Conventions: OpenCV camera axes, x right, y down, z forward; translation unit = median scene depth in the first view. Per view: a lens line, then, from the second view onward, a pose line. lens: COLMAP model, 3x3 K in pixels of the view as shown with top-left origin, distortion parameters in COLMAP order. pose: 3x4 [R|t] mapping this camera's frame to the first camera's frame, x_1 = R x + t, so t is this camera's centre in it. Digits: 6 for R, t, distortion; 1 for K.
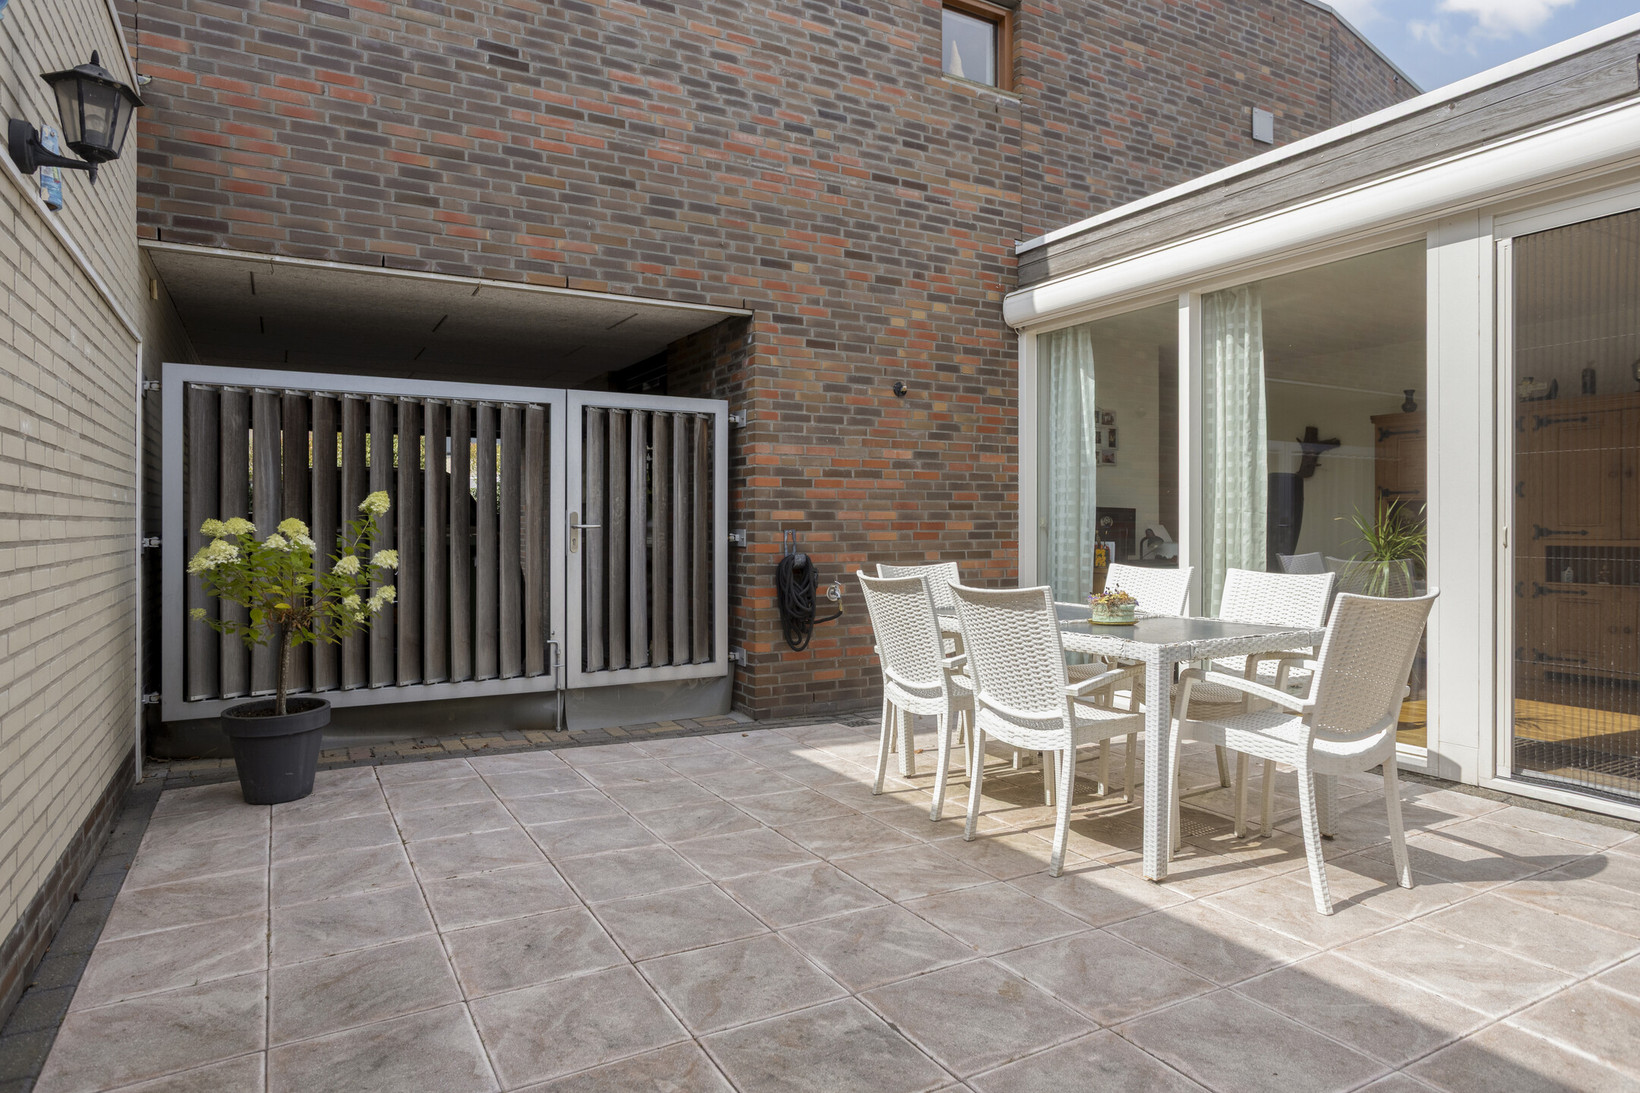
lens RADIAL K [[956.4, 0, 801.3], [0, 956.4, 522.9], [0, 0, 1]] dist [-0.053148, 0.048343]
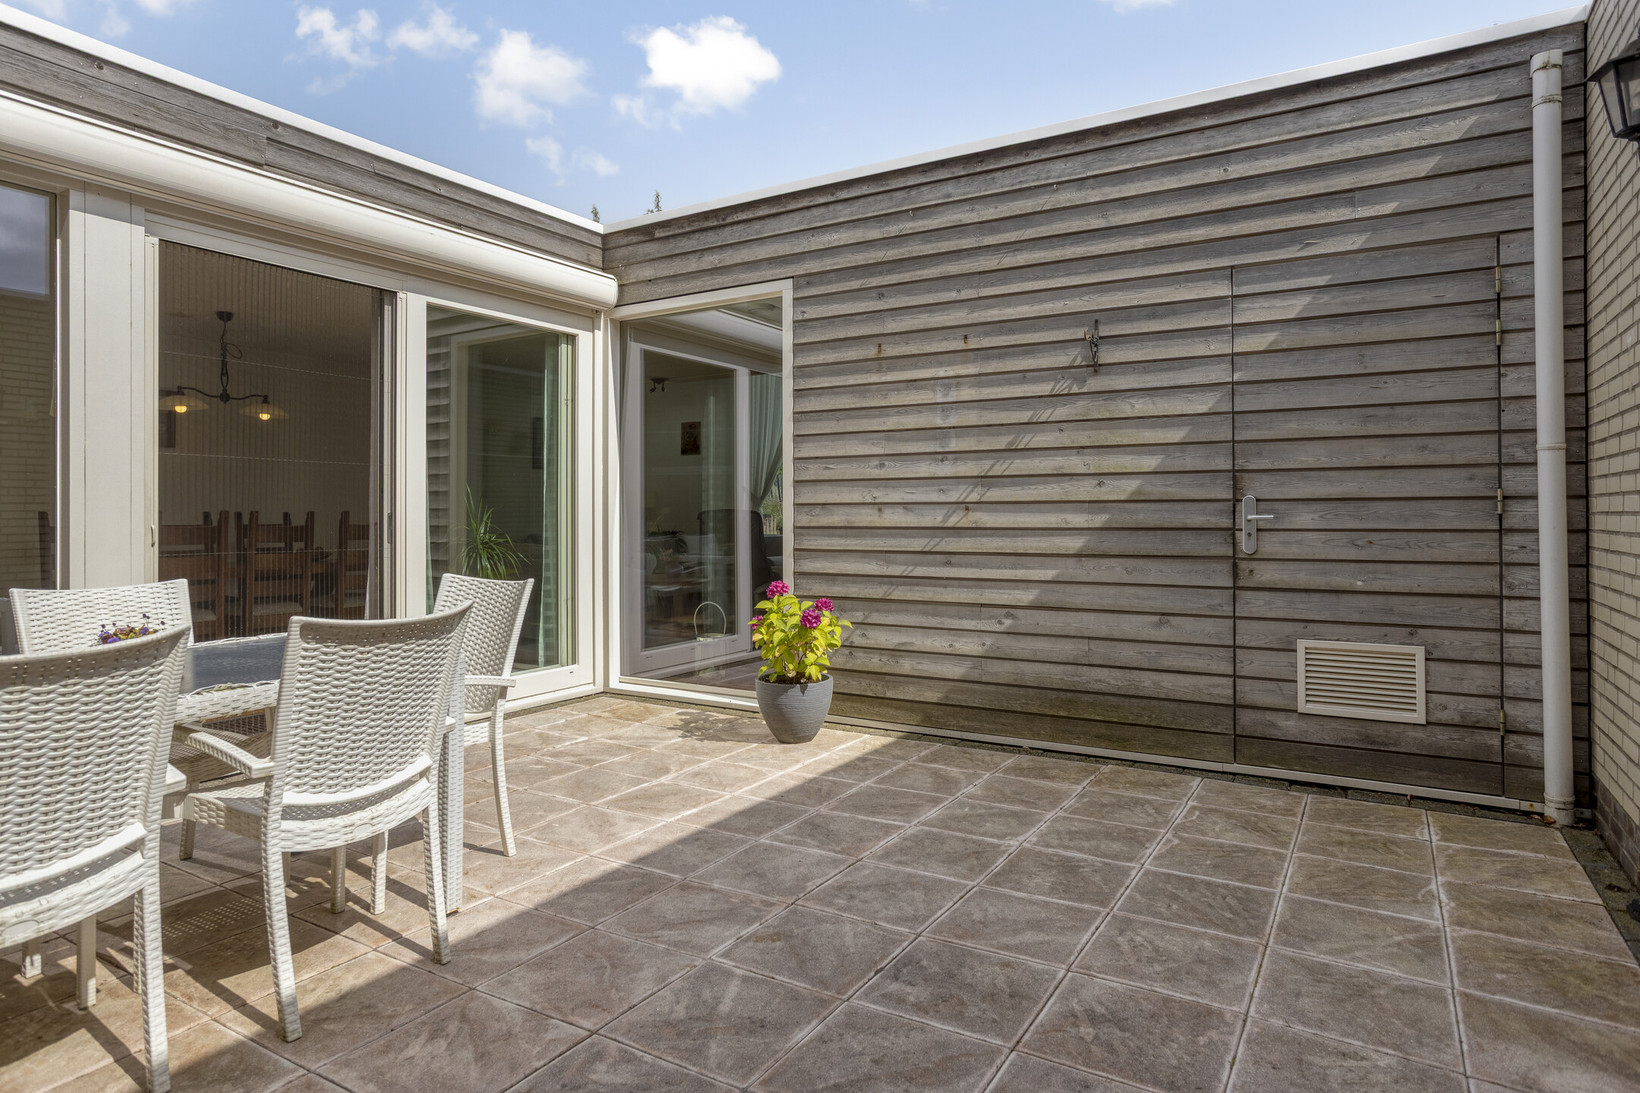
lens RADIAL K [[956.4, 0, 801.3], [0, 956.4, 522.9], [0, 0, 1]] dist [-0.053148, 0.048343]
pose [[-0.491722, -0.002443, 0.870749, -0.707957], [0.001925, 0.999991, 0.003892, -0.002510], [-0.870750, 0.003590, -0.491713, 1.384092]]
